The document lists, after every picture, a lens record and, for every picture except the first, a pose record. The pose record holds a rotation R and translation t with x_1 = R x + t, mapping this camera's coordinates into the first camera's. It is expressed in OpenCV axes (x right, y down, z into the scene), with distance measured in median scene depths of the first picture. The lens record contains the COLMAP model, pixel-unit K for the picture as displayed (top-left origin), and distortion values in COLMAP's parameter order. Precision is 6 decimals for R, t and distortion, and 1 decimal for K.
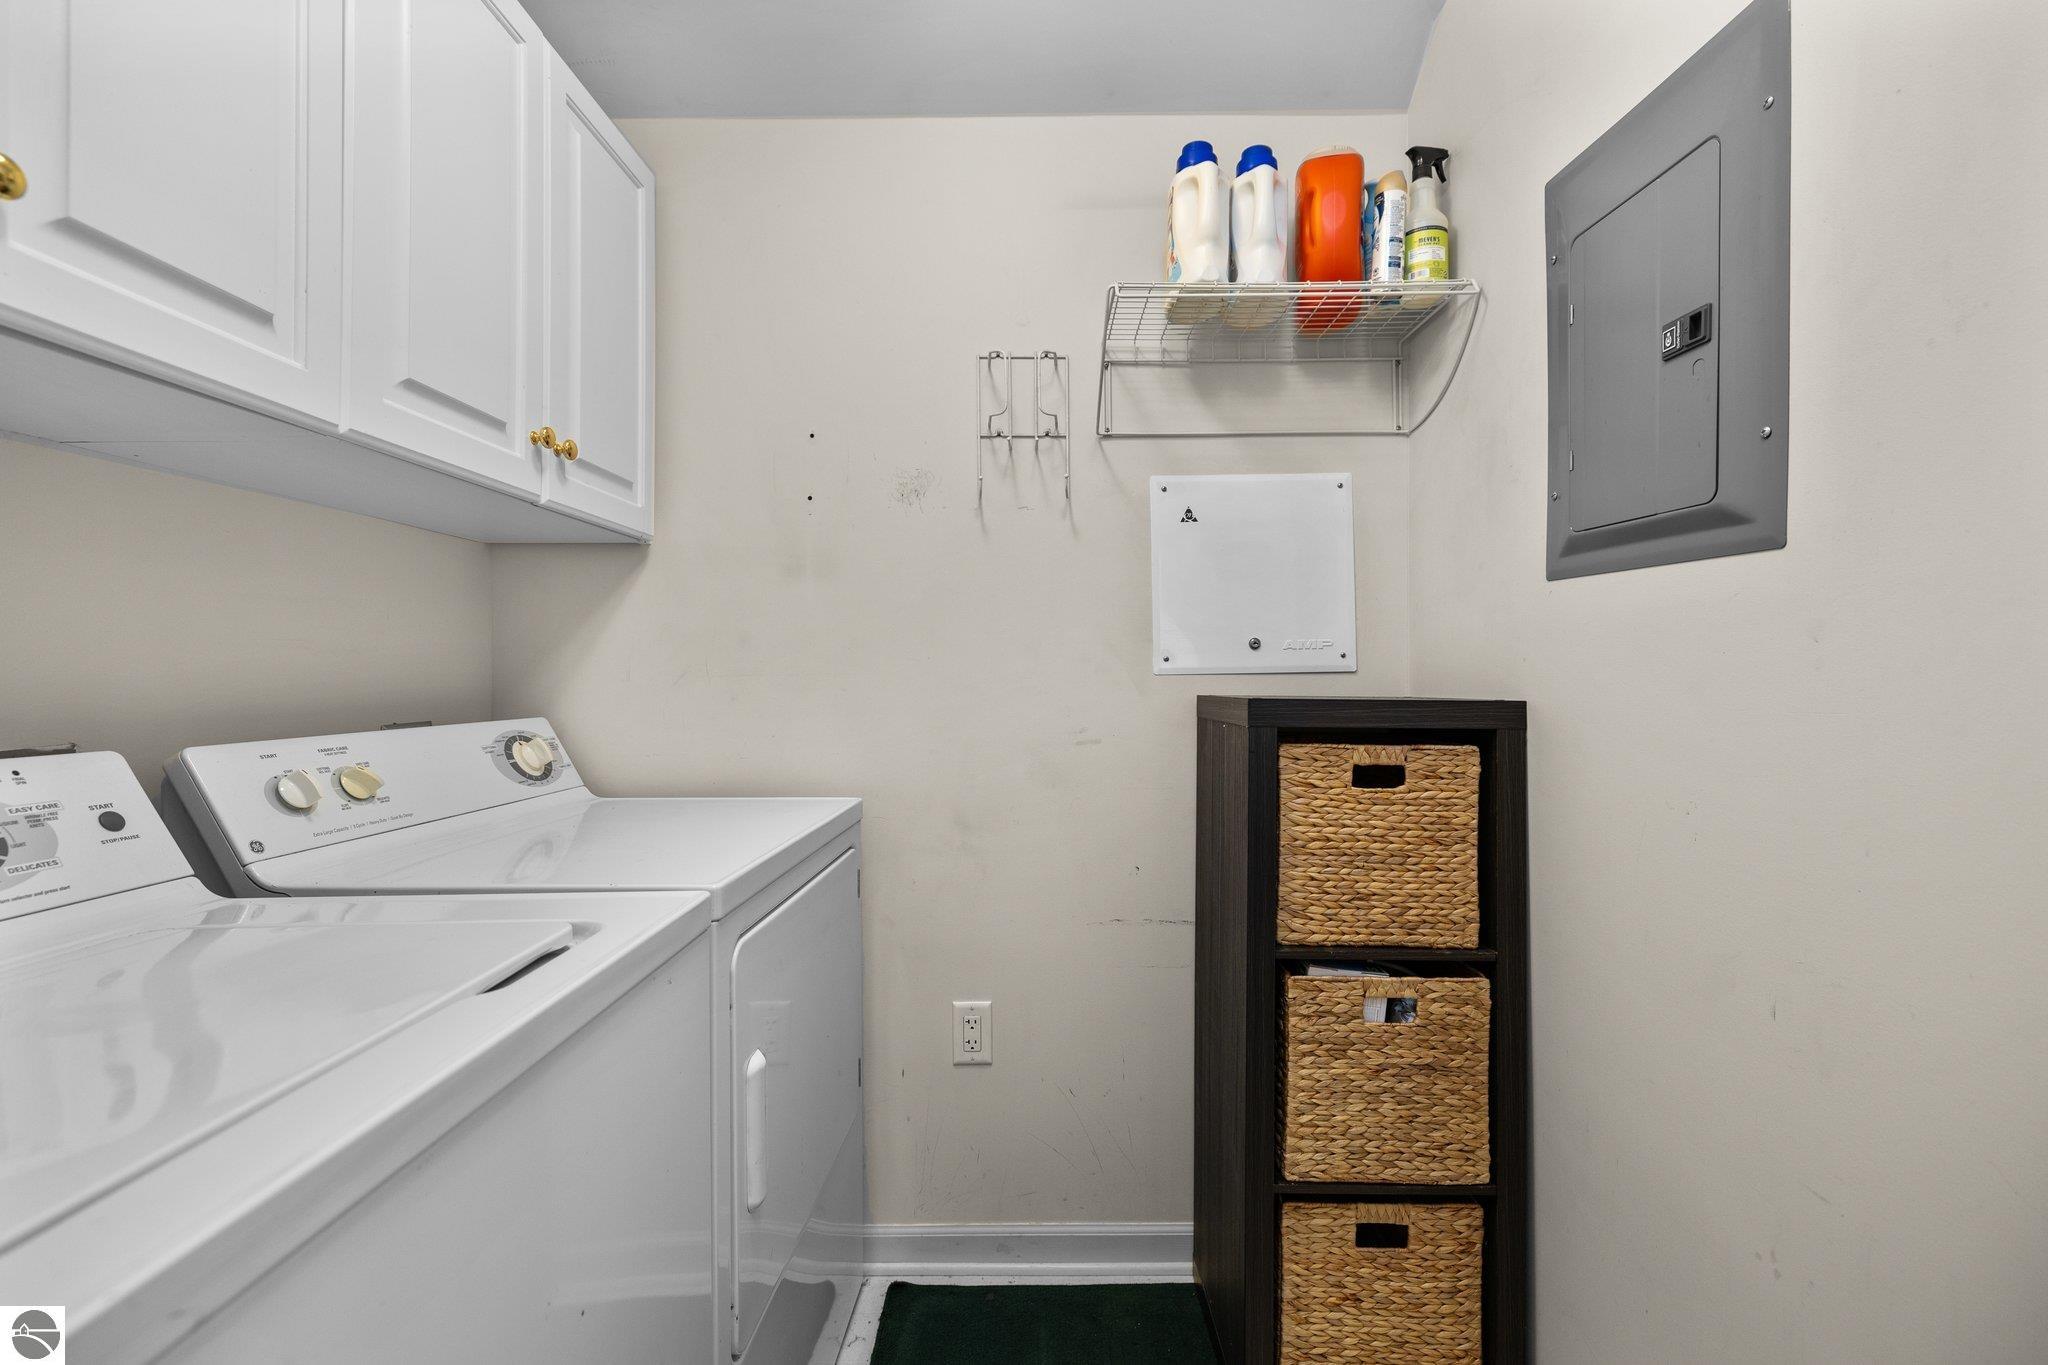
lens RADIAL K [[869.6, 0, 1029.5], [0, 869.6, 681.4], [0, 0, 1]] dist [0.000565, -0.000233]
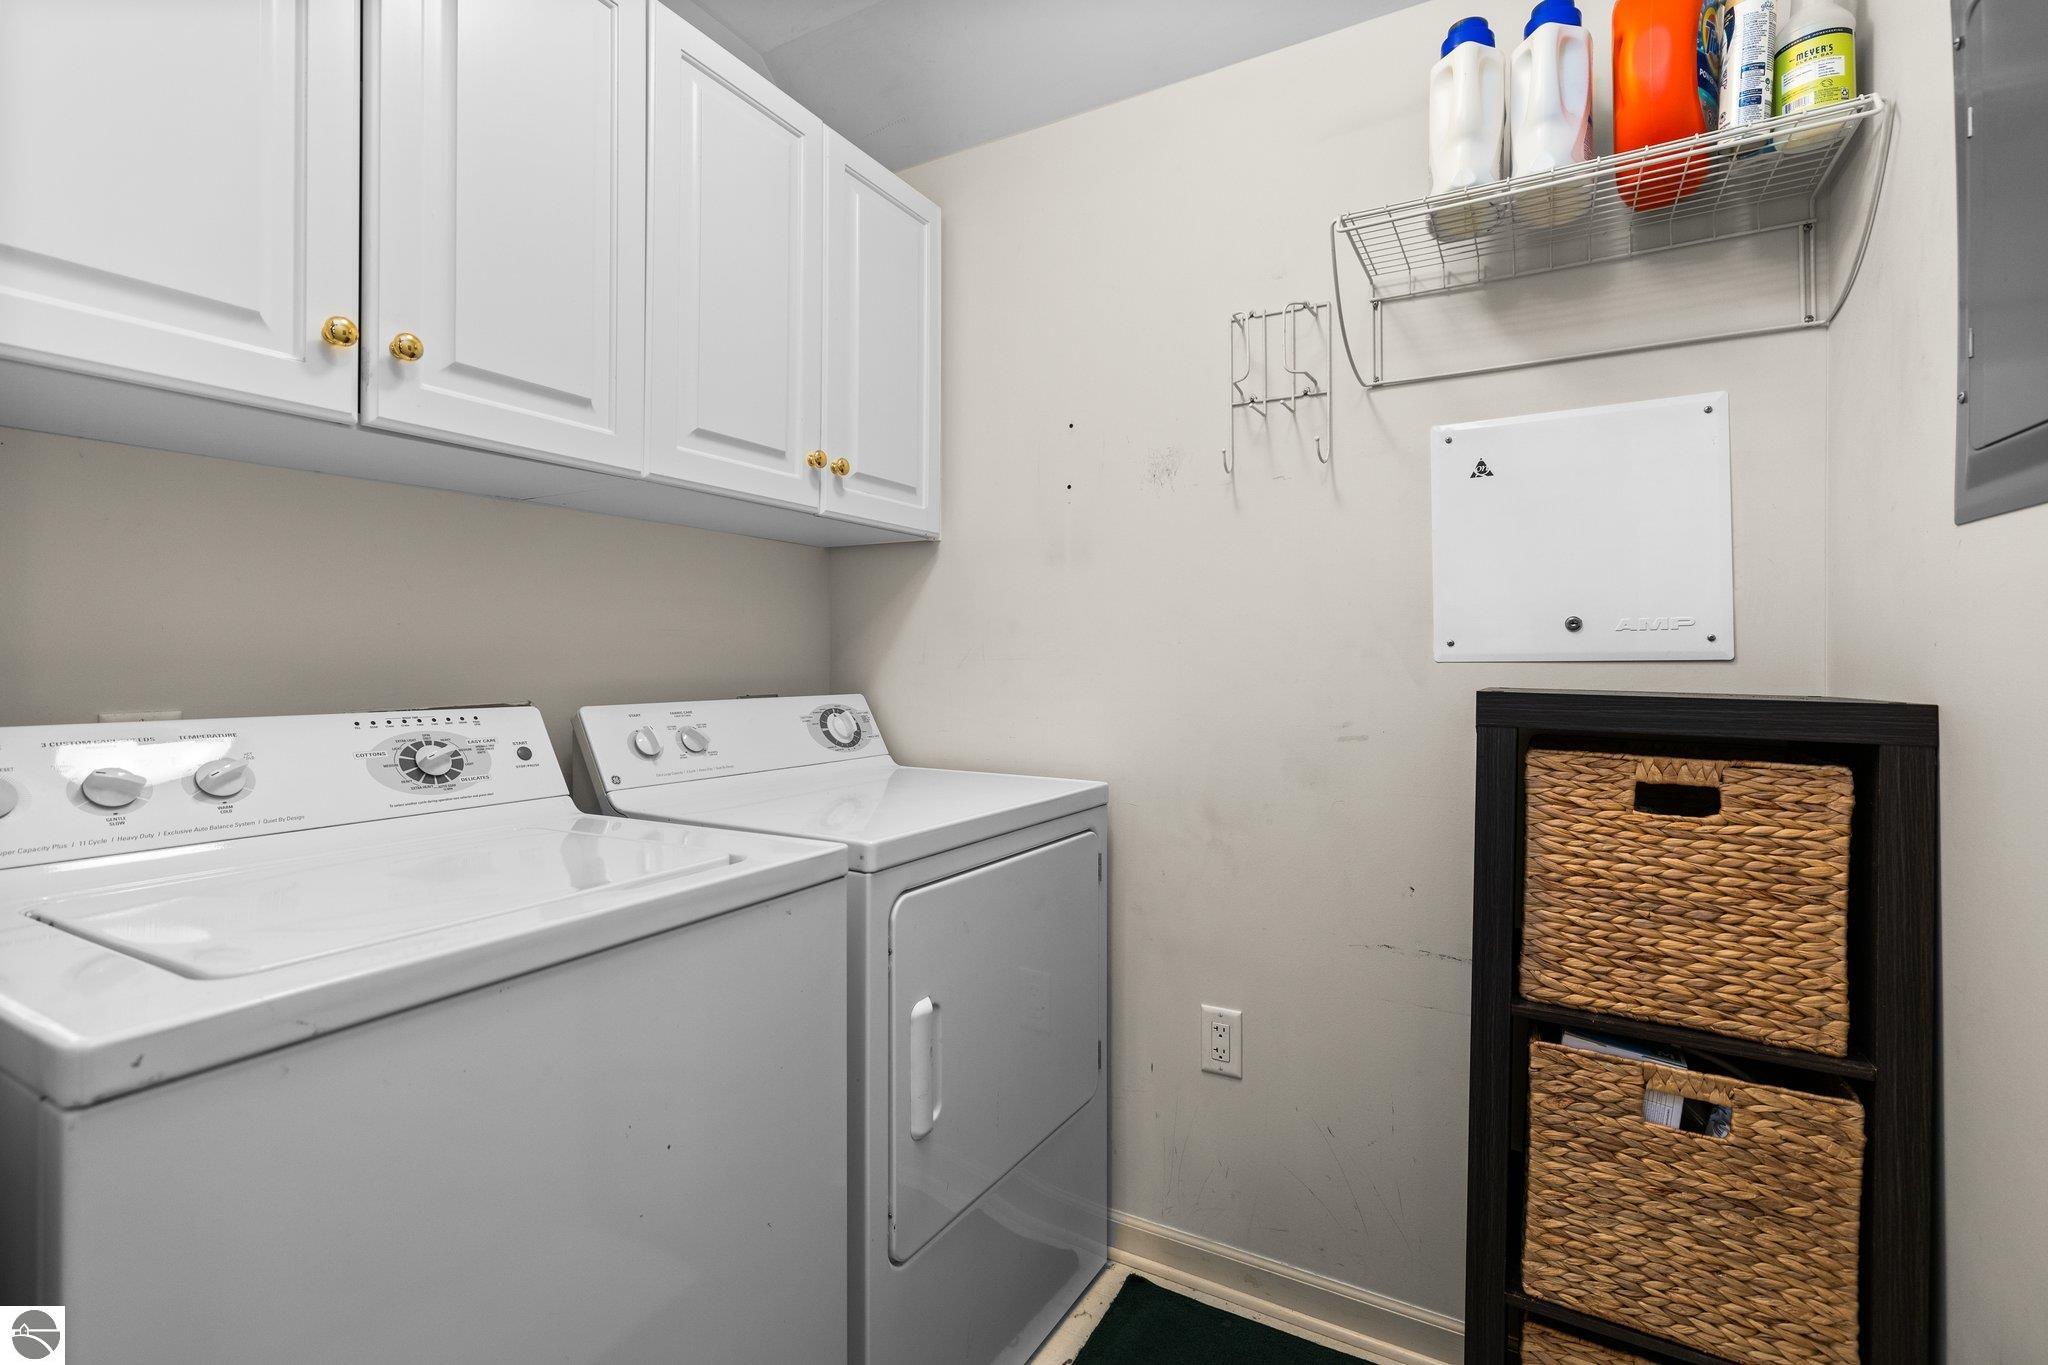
lens RADIAL K [[928.7, 0, 1028.0], [0, 928.7, 669.8], [0, 0, 1]] dist [-0.003716, -0.000387]
pose [[0.868396, 0.012415, -0.495717, 0.310405], [-0.011332, 0.999922, 0.005191, -0.000396], [0.495743, 0.001109, 0.868469, 0.030665]]
